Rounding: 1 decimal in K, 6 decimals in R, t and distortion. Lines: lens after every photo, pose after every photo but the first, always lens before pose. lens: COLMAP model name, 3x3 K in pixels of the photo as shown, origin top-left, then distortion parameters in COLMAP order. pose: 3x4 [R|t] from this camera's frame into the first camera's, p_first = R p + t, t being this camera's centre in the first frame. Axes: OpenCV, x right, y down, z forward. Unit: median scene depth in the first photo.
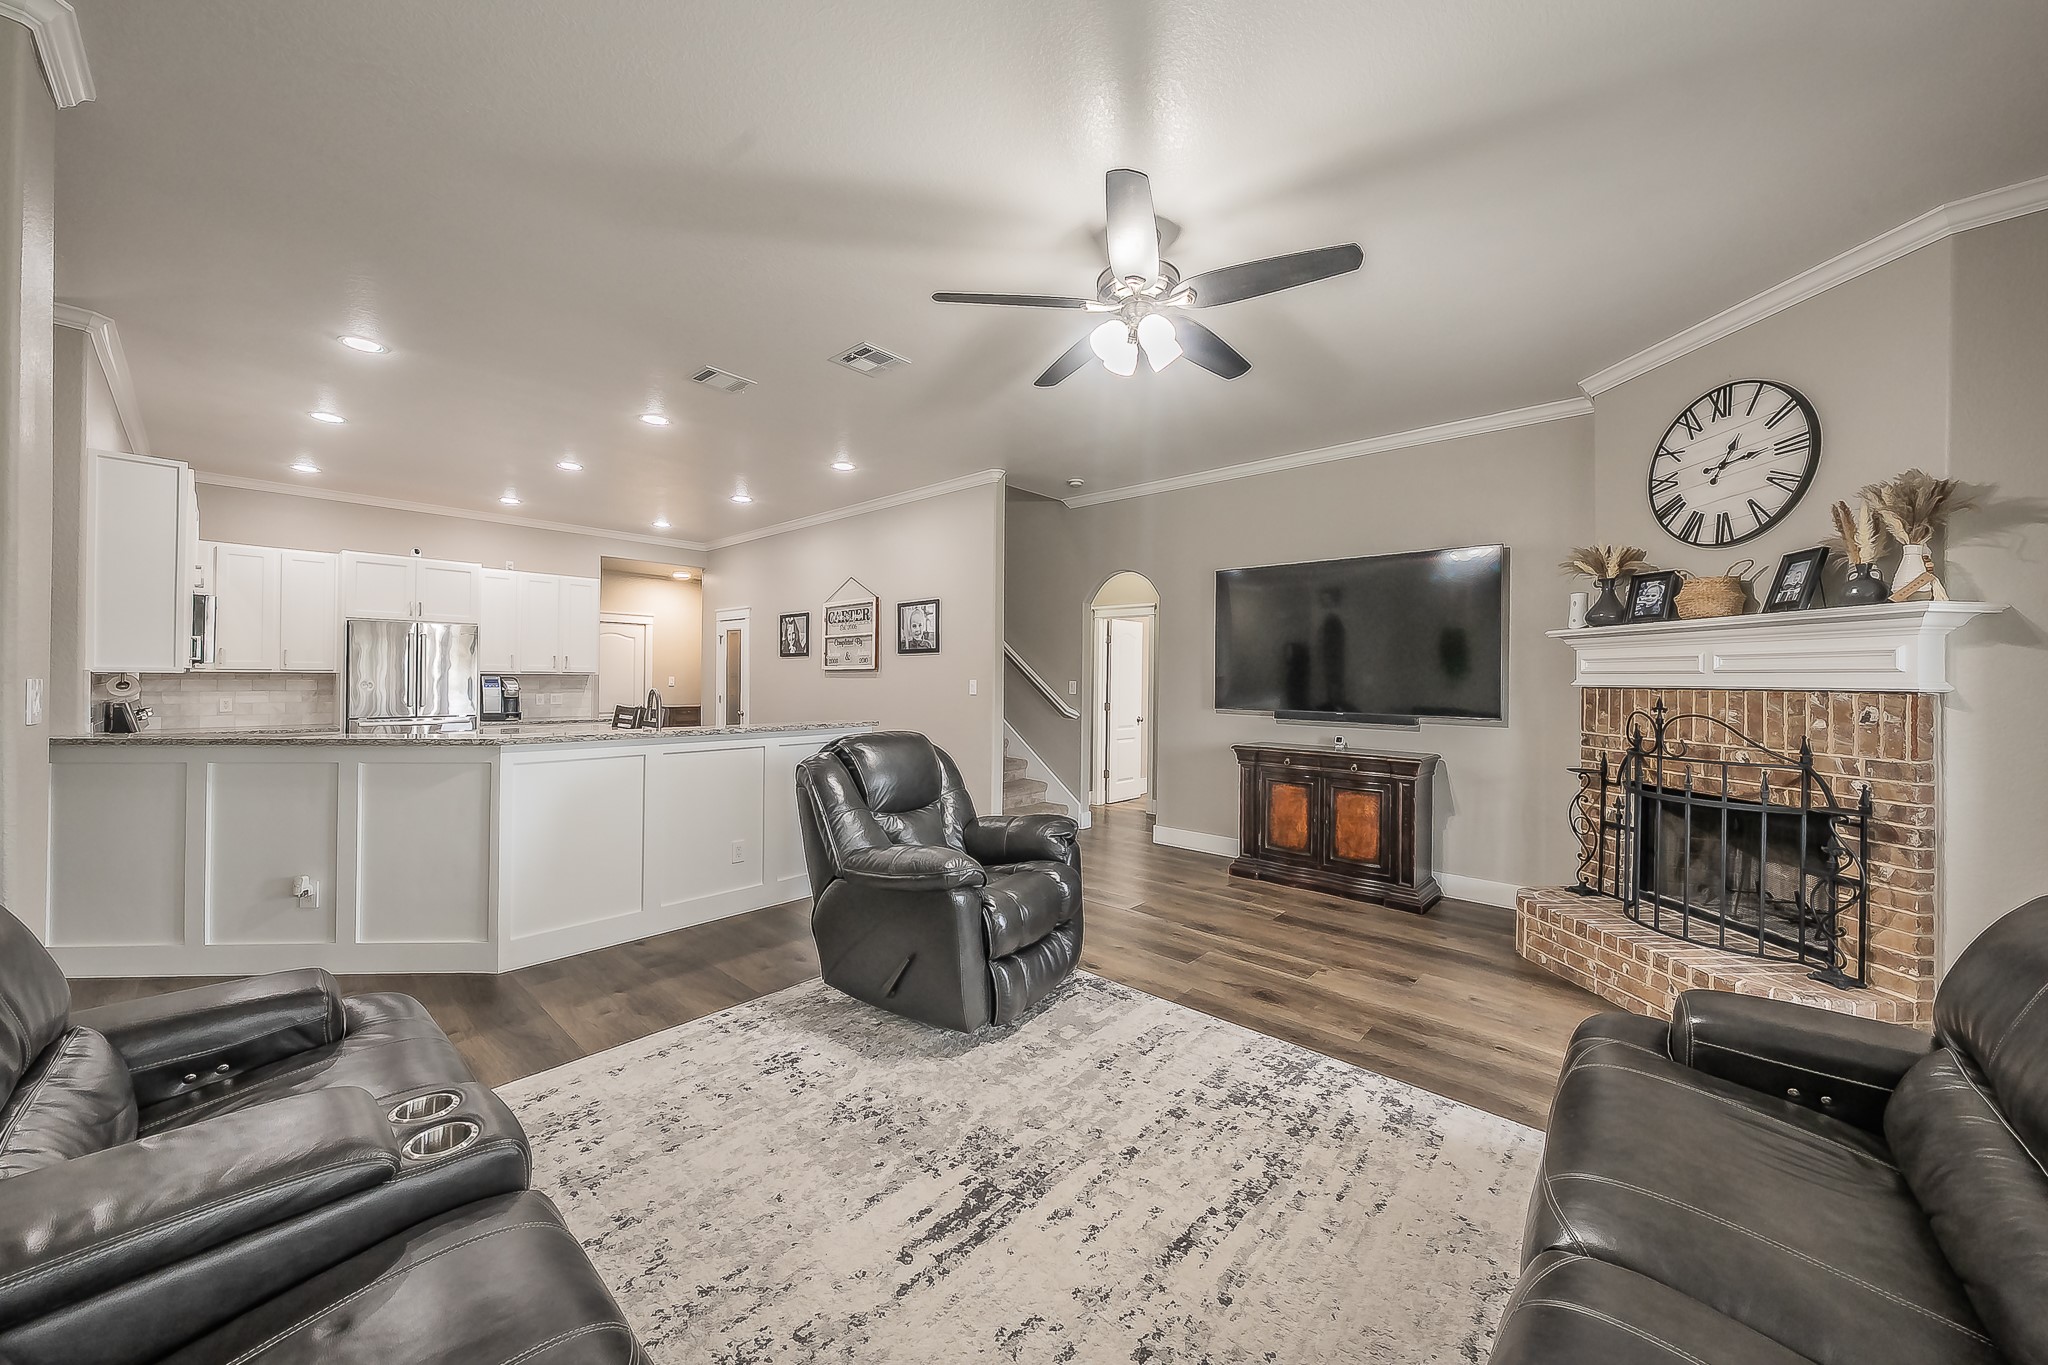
lens RADIAL K [[732.1, 0, 1014.0], [0, 732.1, 675.9], [0, 0, 1]] dist [-0.009282, 0.001467]
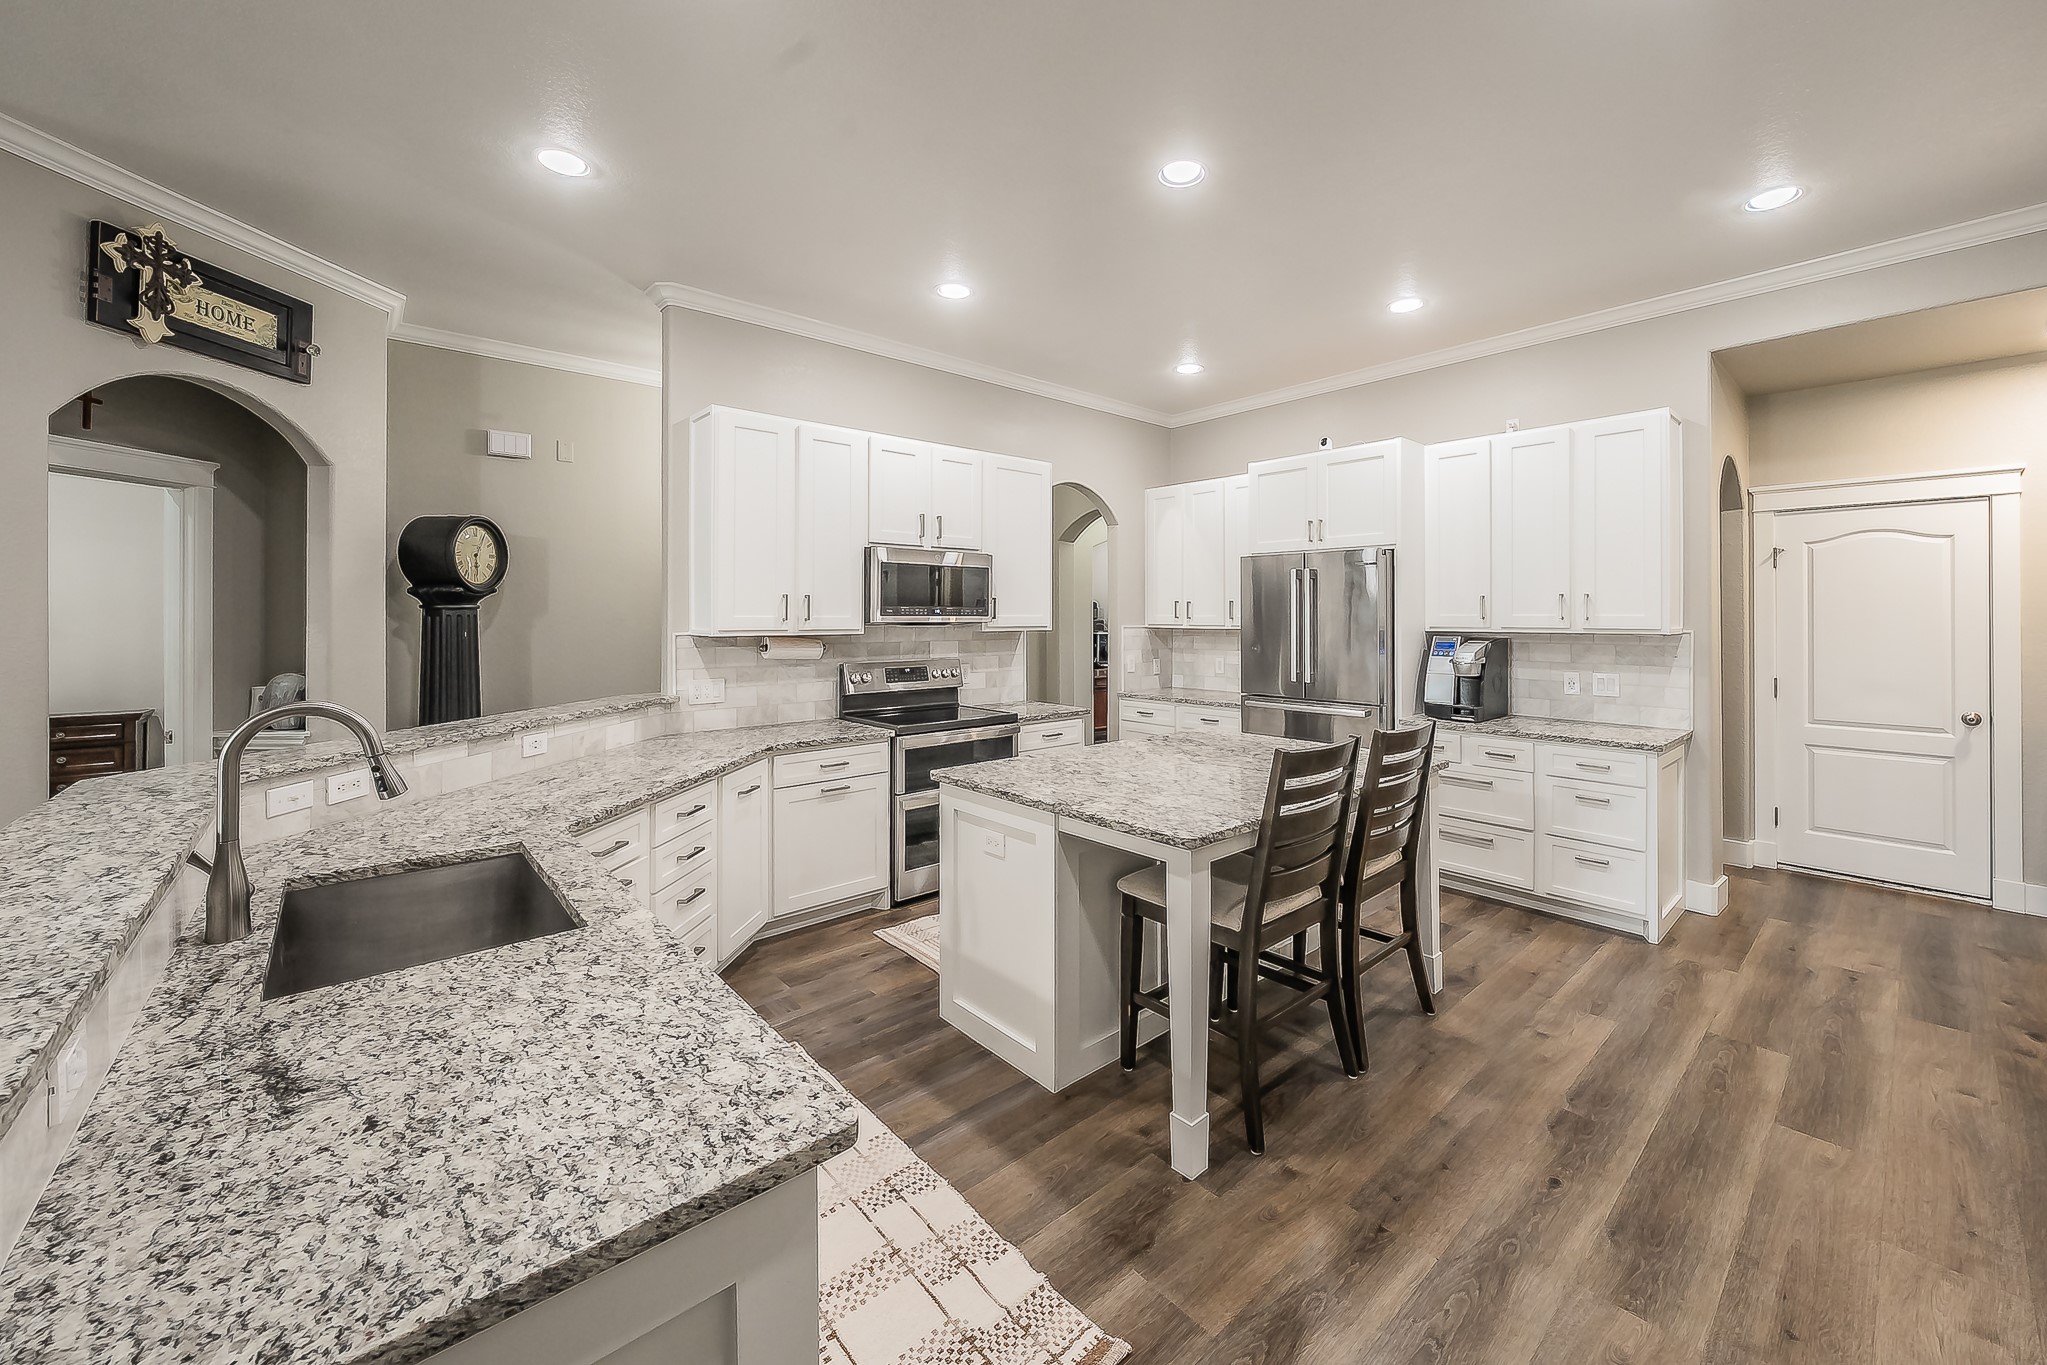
lens RADIAL K [[788.3, 0, 1065.1], [0, 788.3, 617.6], [0, 0, 1]] dist [0.010161, -0.001163]
pose [[-0.100225, -0.007769, -0.994934, -0.213777], [0.005826, 0.999948, -0.008395, -0.020740], [0.994948, -0.006638, -0.100174, 1.587080]]
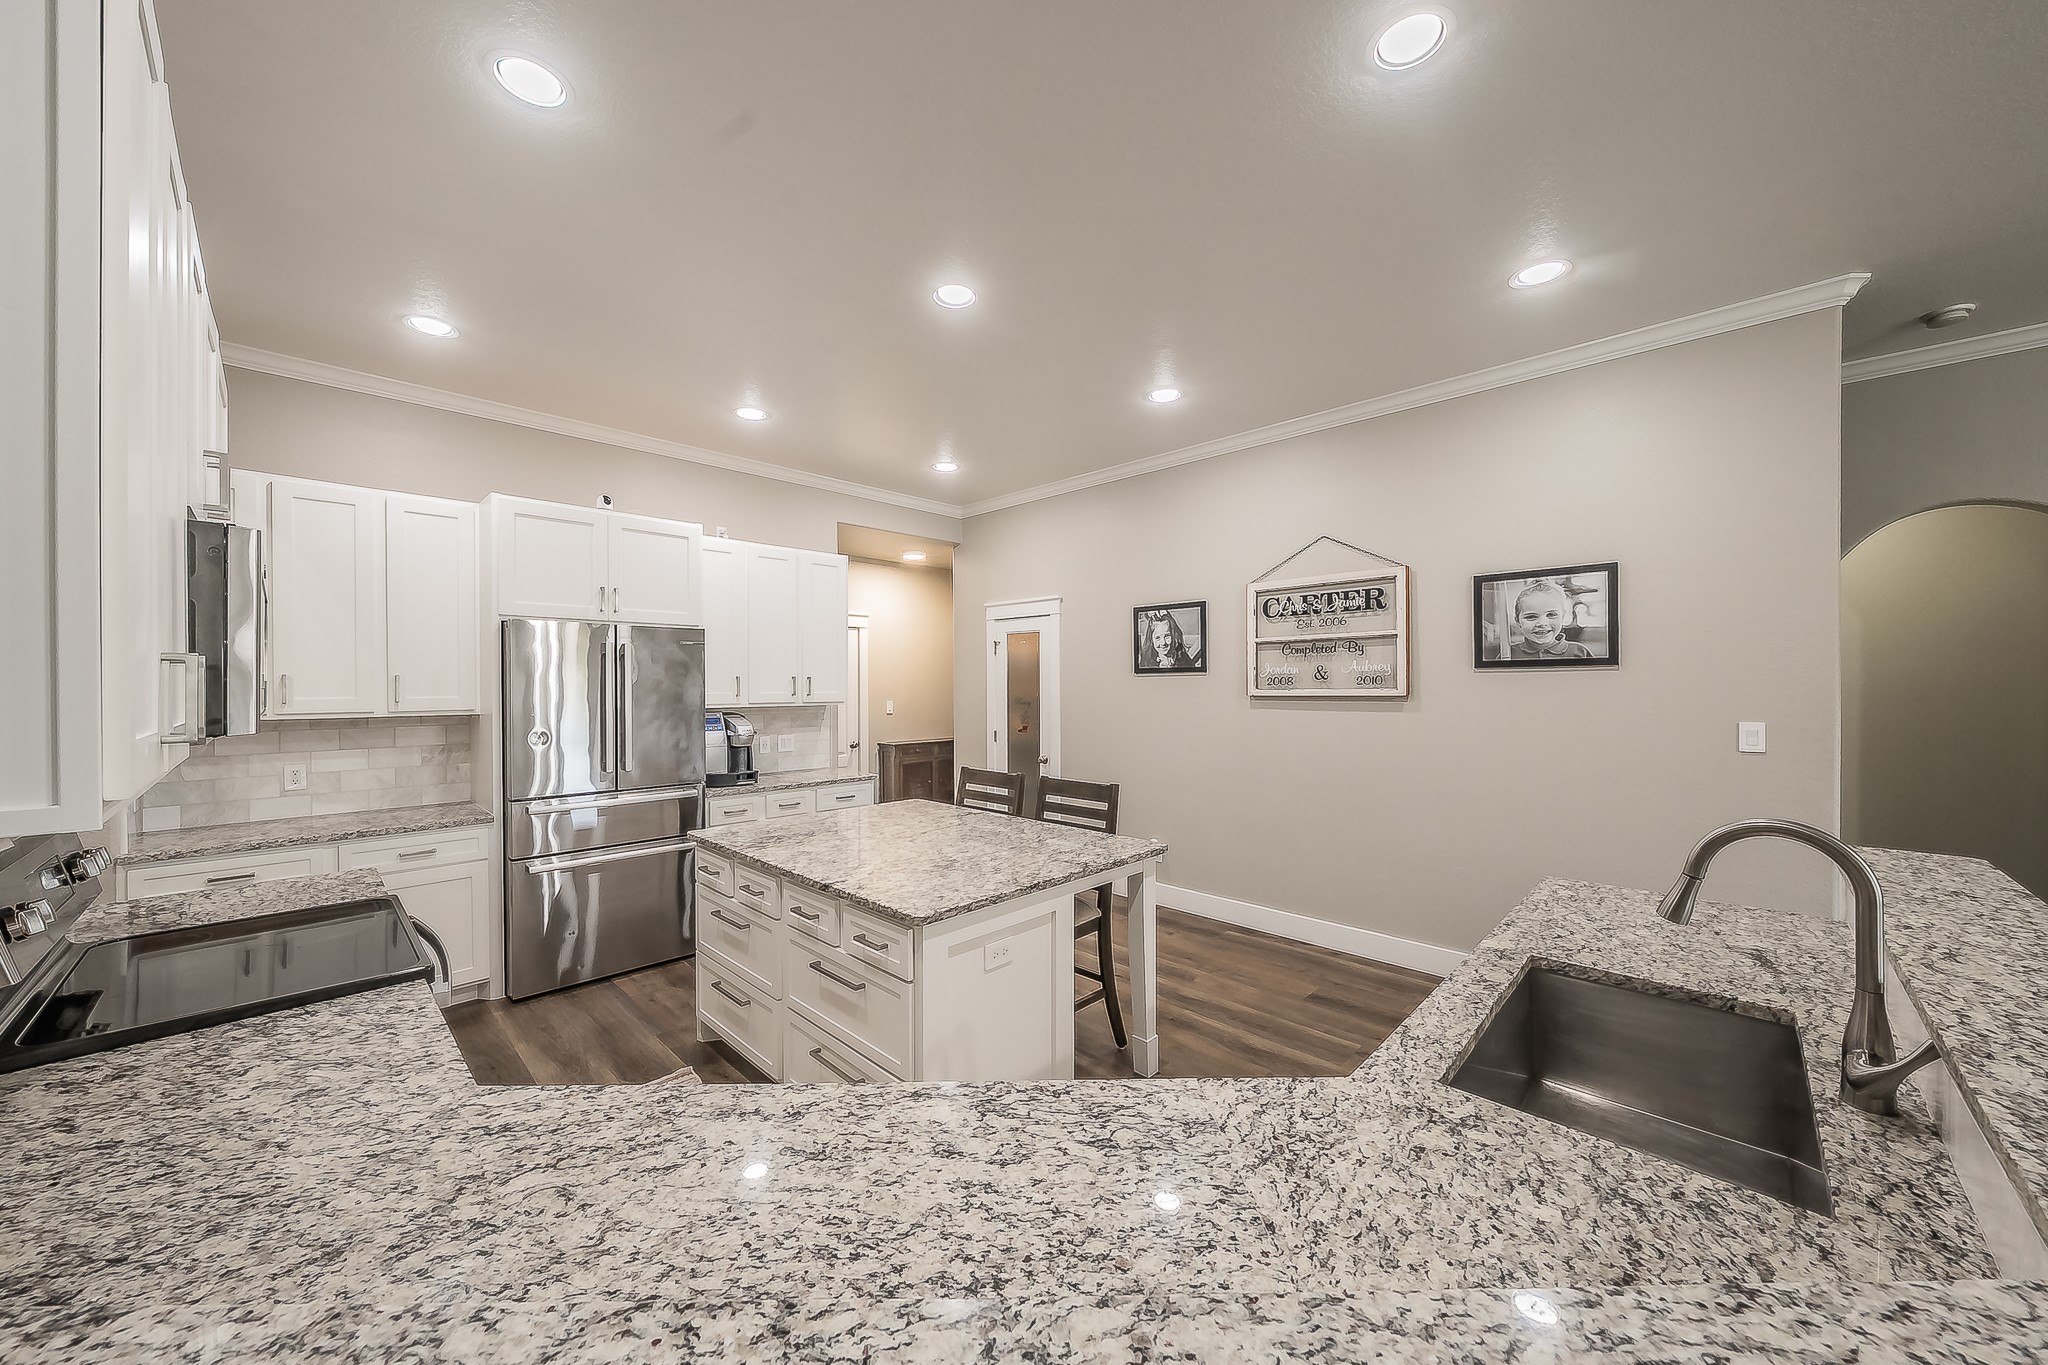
lens RADIAL K [[732.1, 0, 1019.0], [0, 732.1, 695.9], [0, 0, 1]] dist [-0.009282, 0.001467]
pose [[0.998963, -0.011411, -0.044083, -0.895775], [0.012299, 0.999726, 0.019921, -0.046549], [0.043844, -0.020443, 0.998829, 0.829672]]
